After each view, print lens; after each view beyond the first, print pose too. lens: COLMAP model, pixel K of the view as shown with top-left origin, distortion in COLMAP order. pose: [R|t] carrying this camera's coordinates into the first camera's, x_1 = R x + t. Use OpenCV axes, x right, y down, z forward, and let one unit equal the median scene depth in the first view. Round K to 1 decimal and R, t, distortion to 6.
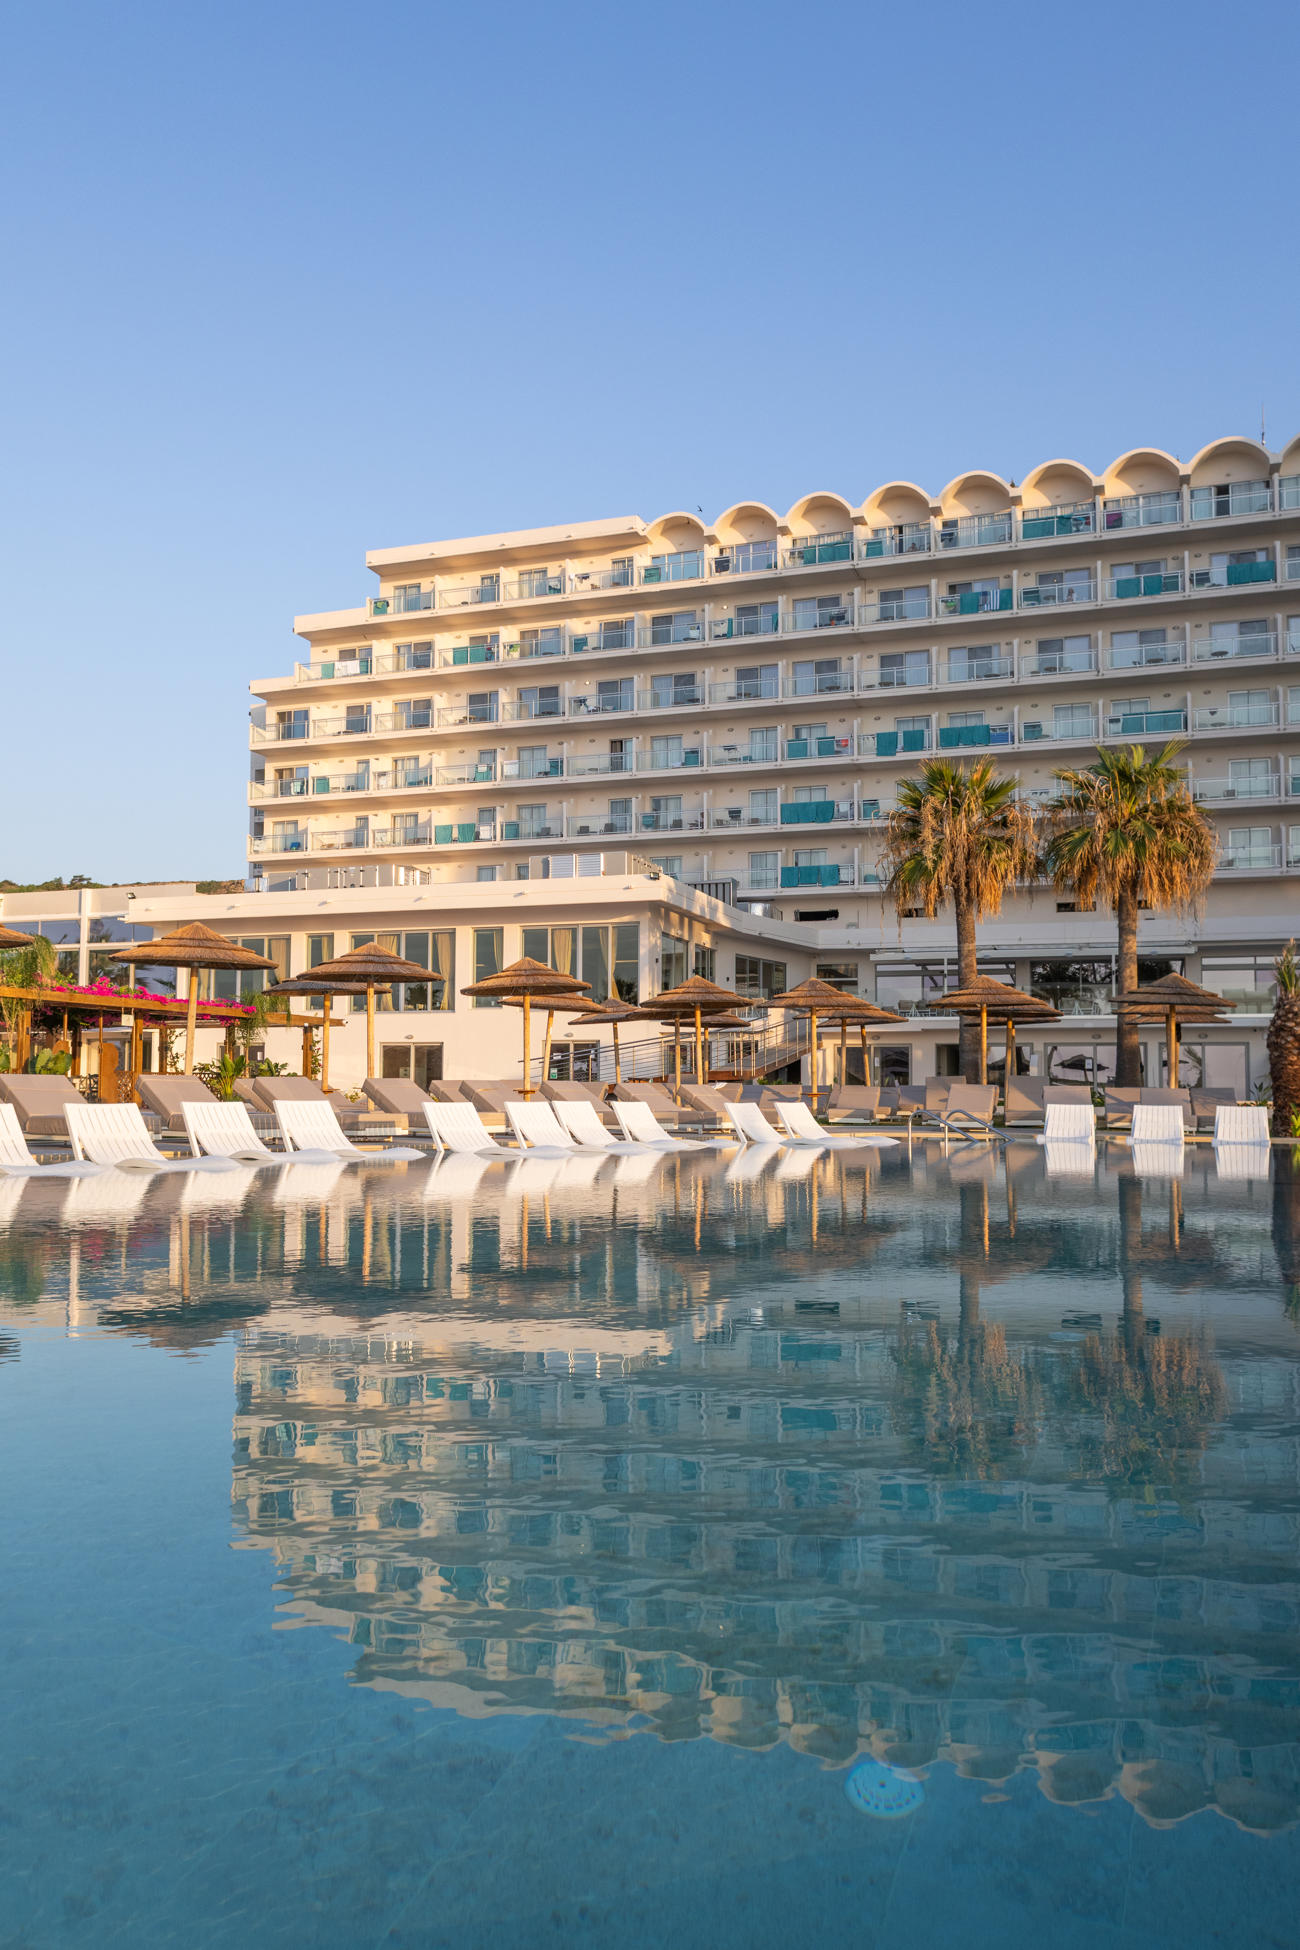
lens RADIAL K [[1539.7, 0, 649.4], [0, 1539.7, 1053.6], [0, 0, 1]] dist [0.004662, 0.003564]
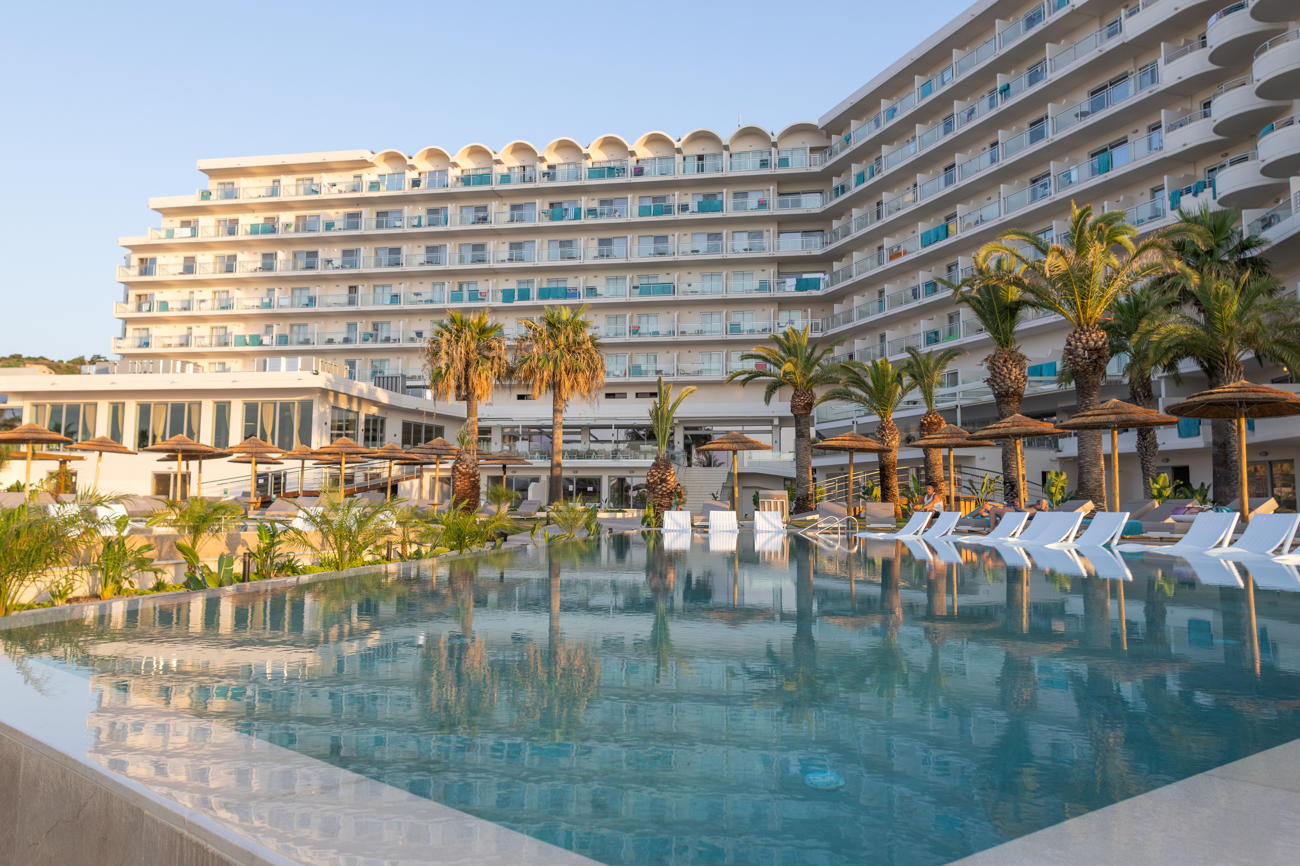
lens RADIAL K [[975.4, 0, 649.8], [0, 975.4, 455.4], [0, 0, 1]] dist [0.002055, 0.060335]
pose [[0.988915, 0.015070, 0.147717, 0.142024], [-0.011050, 0.999547, -0.027998, -0.000541], [-0.148072, 0.026055, 0.988633, -0.057665]]
